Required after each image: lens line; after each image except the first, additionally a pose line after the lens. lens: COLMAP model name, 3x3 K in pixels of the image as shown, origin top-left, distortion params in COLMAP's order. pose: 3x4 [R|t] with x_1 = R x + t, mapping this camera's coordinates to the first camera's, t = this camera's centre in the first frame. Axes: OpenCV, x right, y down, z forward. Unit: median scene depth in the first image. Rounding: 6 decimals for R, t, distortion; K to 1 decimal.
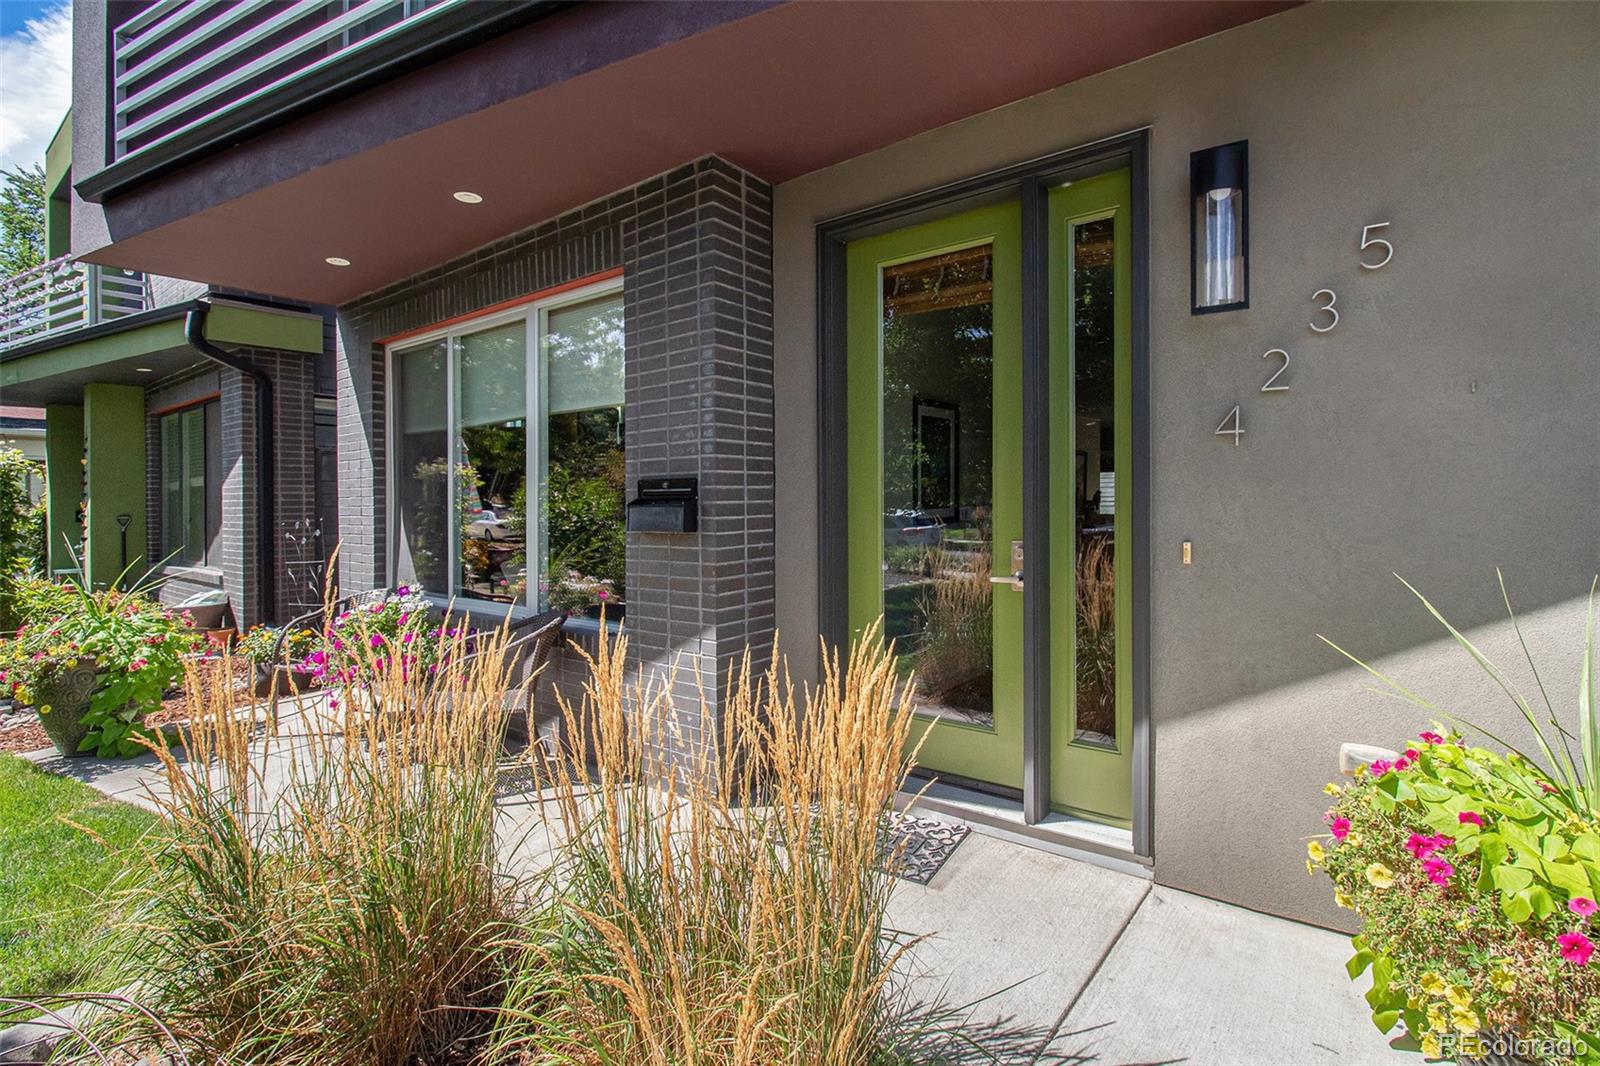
lens RADIAL K [[751.5, 0, 778.8], [0, 751.5, 518.3], [0, 0, 1]] dist [0.012632, -0.016940]
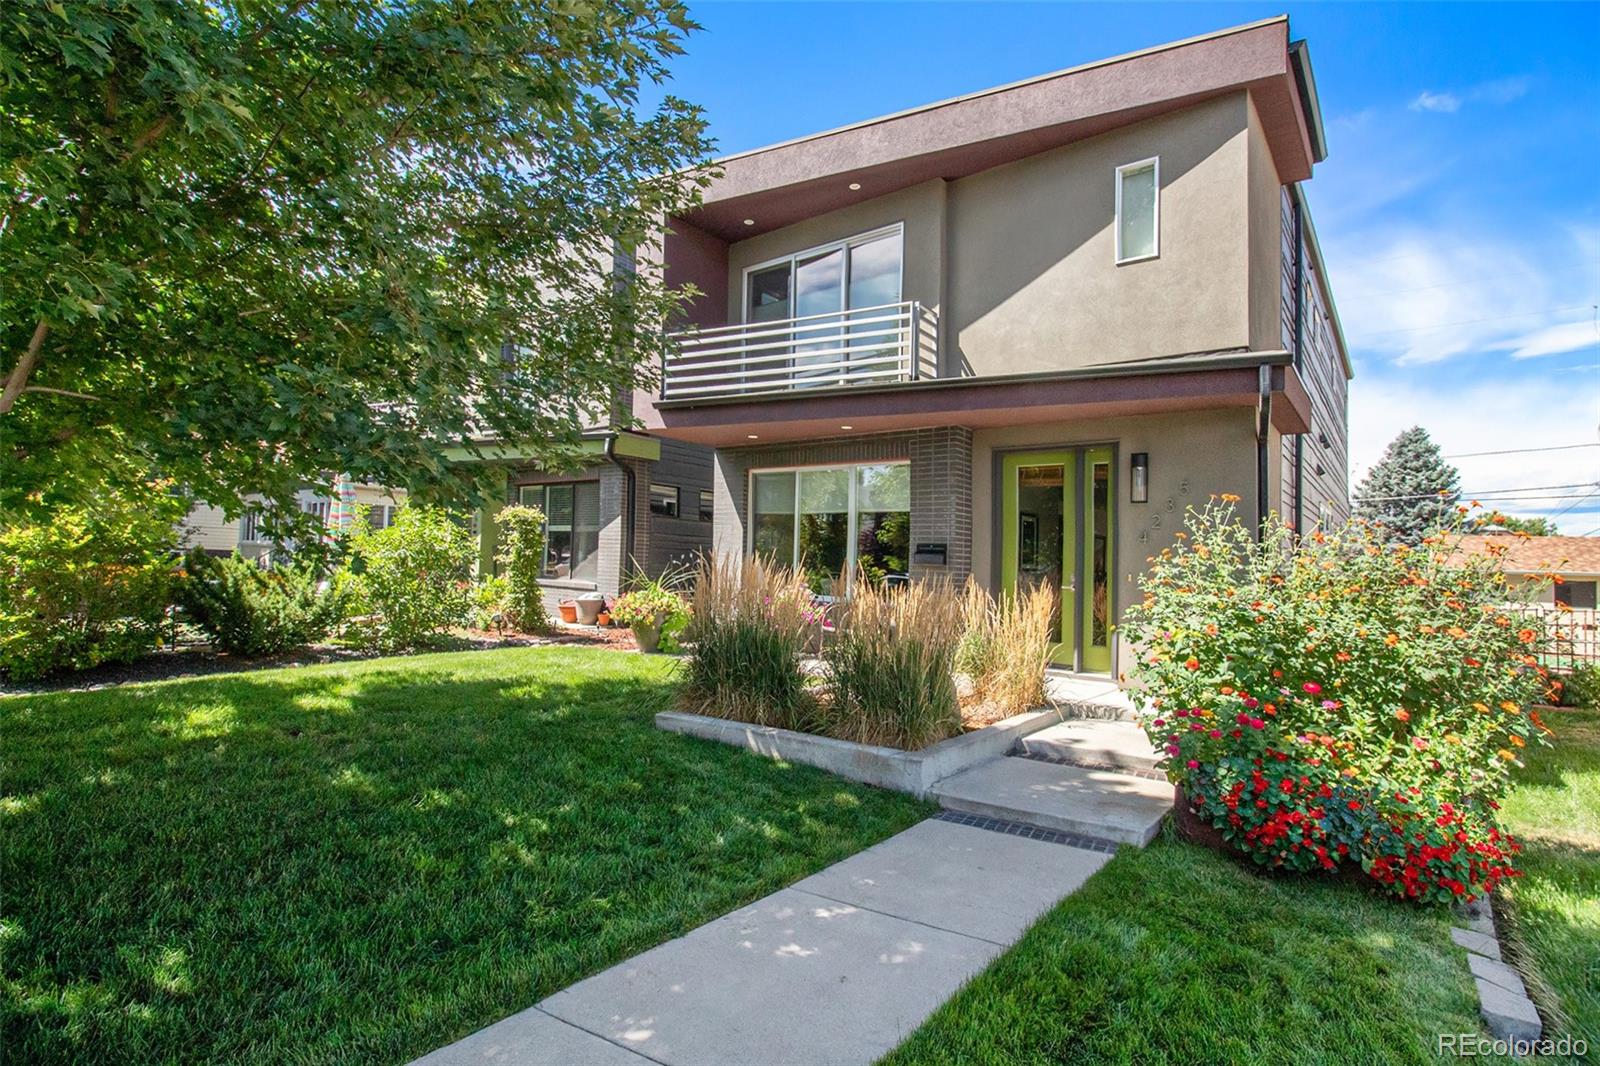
lens RADIAL K [[701.4, 0, 763.0], [0, 701.4, 507.1], [0, 0, 1]] dist [-0.027367, 0.000201]
pose [[0.996873, 0.046133, -0.064160, -0.569954], [-0.051951, 0.994386, -0.092181, 0.071236], [0.059547, 0.095226, 0.993673, -1.411050]]
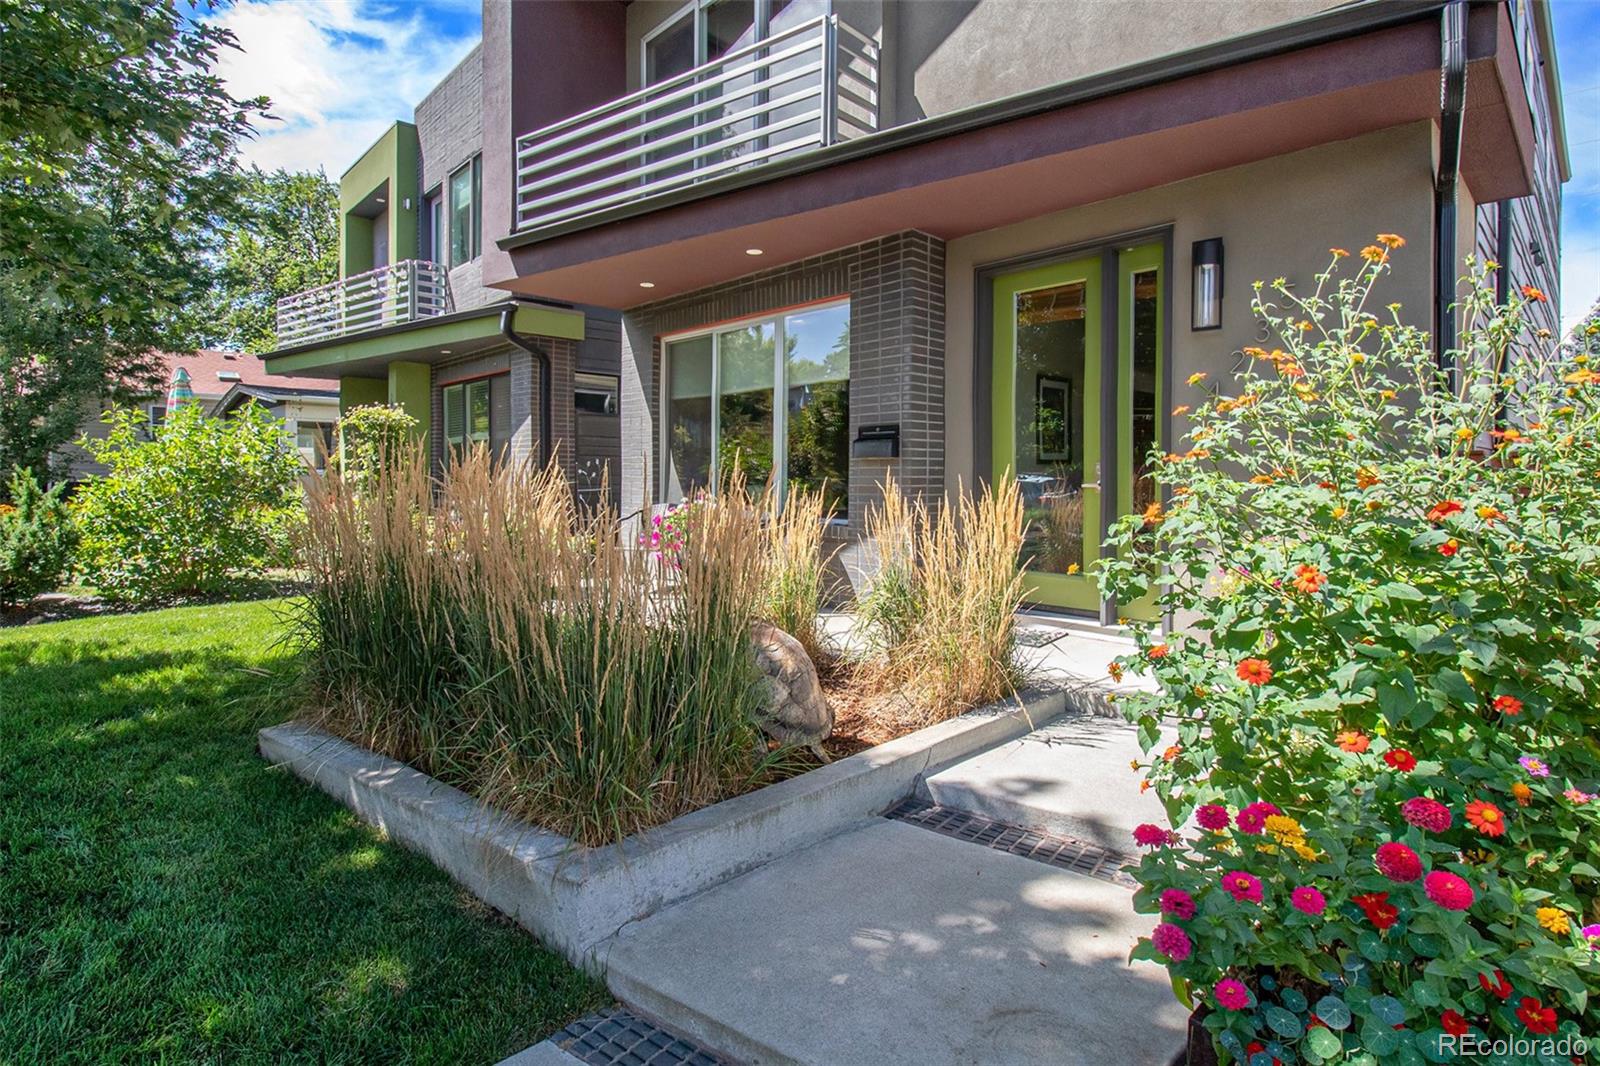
lens RADIAL K [[744.2, 0, 811.3], [0, 744.2, 501.0], [0, 0, 1]] dist [0.001177, -0.000549]
pose [[0.993002, 0.015854, -0.117025, -0.101357], [-0.013376, 0.999670, 0.021930, 0.076833], [0.117334, -0.020211, 0.992887, -0.621908]]
